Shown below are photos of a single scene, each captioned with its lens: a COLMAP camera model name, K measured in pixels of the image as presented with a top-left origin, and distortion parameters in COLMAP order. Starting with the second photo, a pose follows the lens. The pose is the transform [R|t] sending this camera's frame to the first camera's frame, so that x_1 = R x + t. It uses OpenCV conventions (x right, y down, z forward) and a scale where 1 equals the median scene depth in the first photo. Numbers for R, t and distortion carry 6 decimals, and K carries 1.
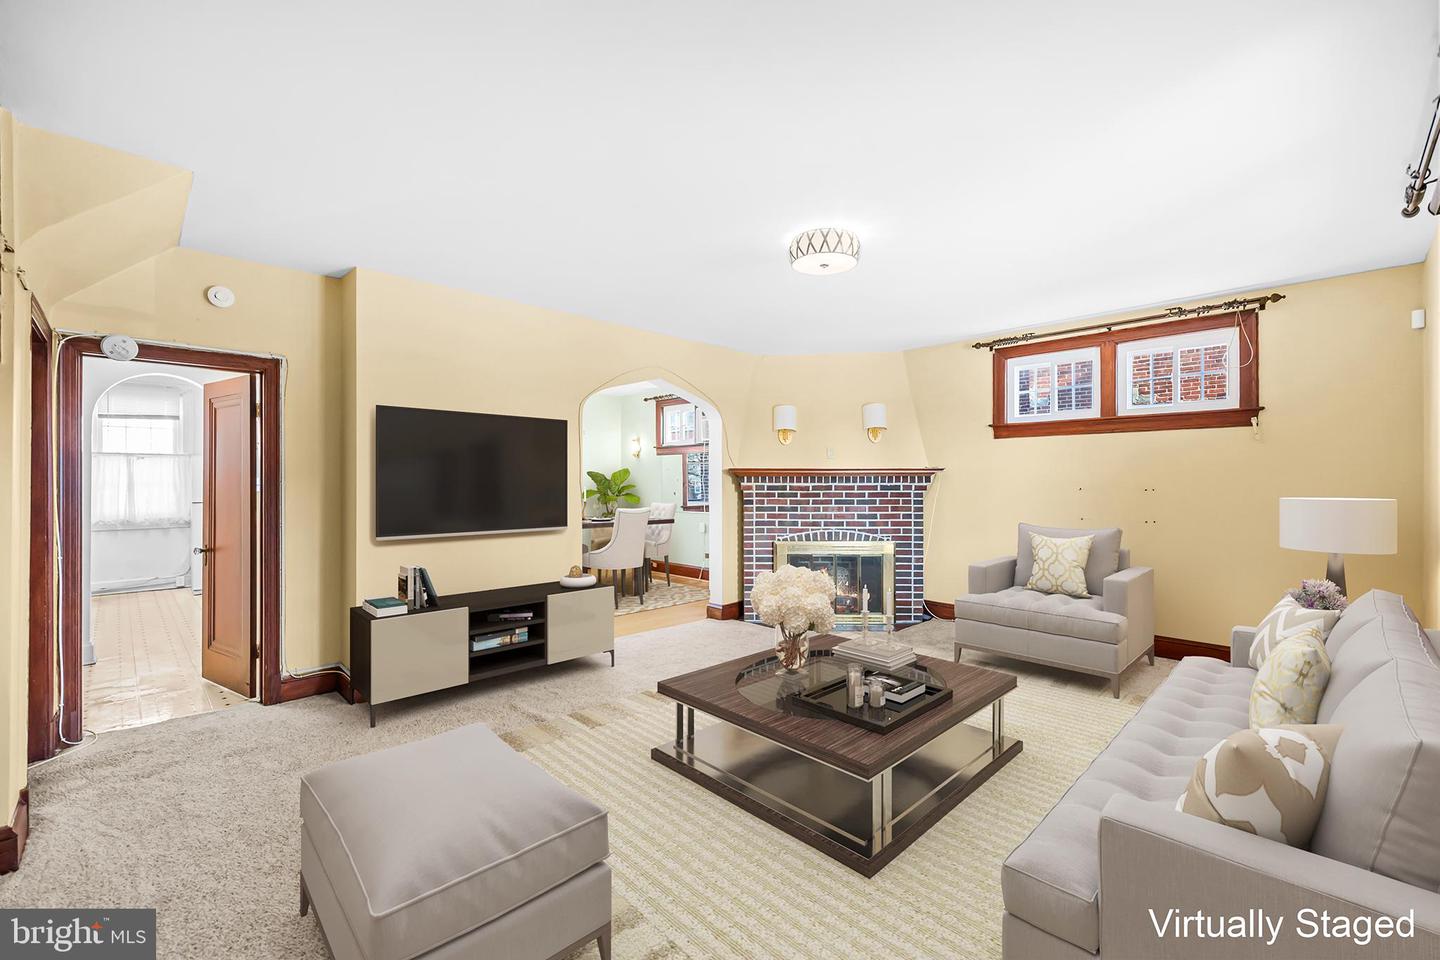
lens RADIAL K [[608.6, 0, 721.4], [0, 608.6, 480.6], [0, 0, 1]] dist [0.000116, 0.000036]
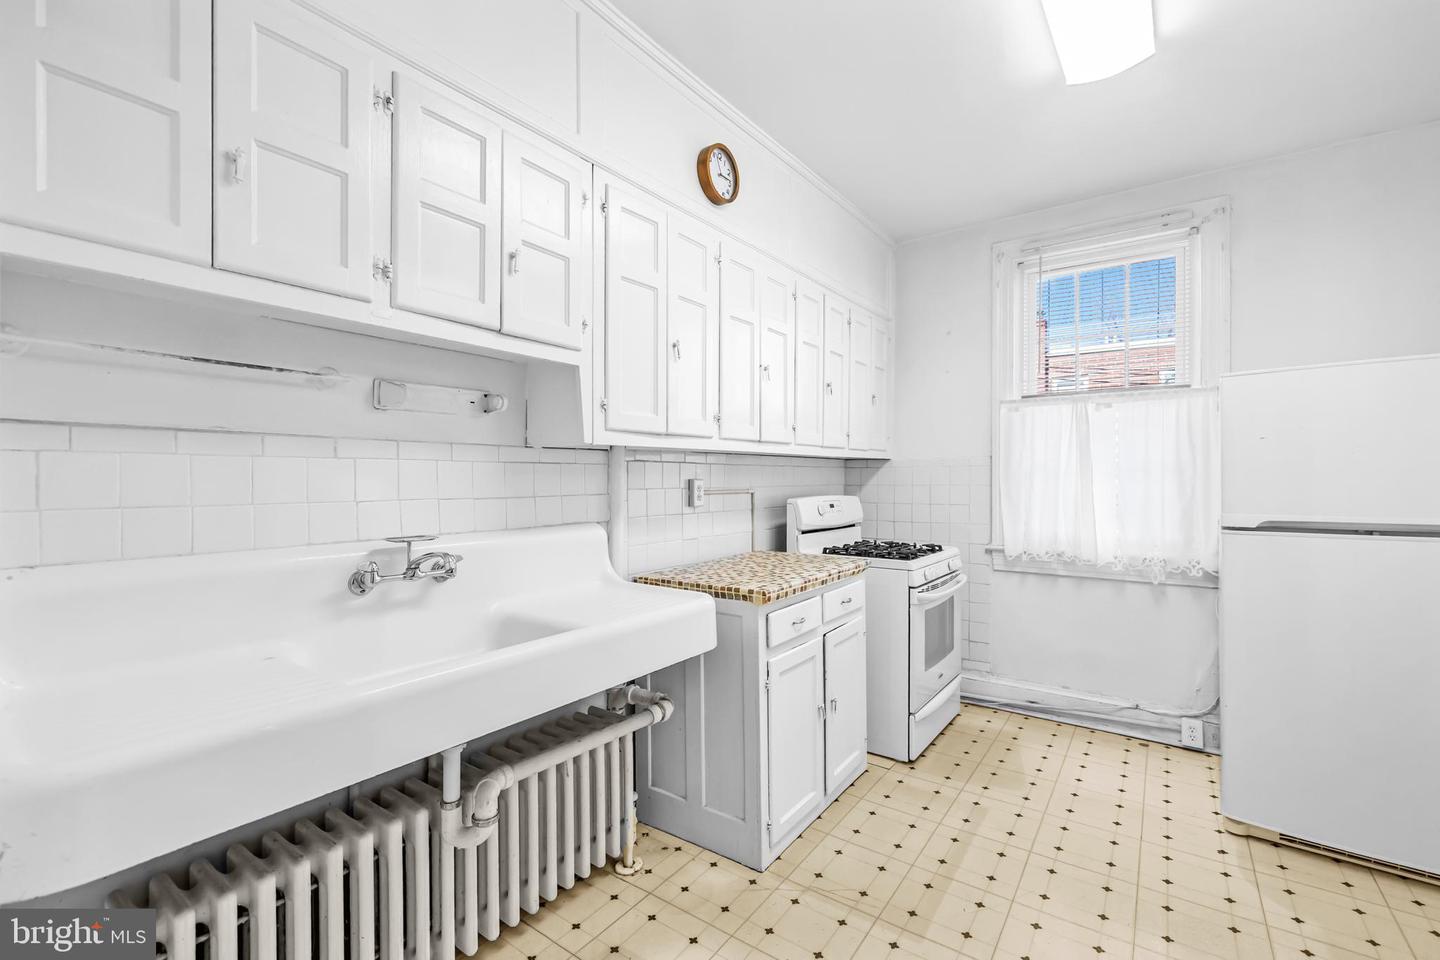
lens RADIAL K [[608.6, 0, 721.2], [0, 608.6, 478.6], [0, 0, 1]] dist [0.000116, 0.000036]
pose [[0.191521, -0.002287, -0.981486, -0.562326], [0.007400, 0.999972, -0.000886, 0.005158], [0.981461, -0.007093, 0.191533, 0.629413]]
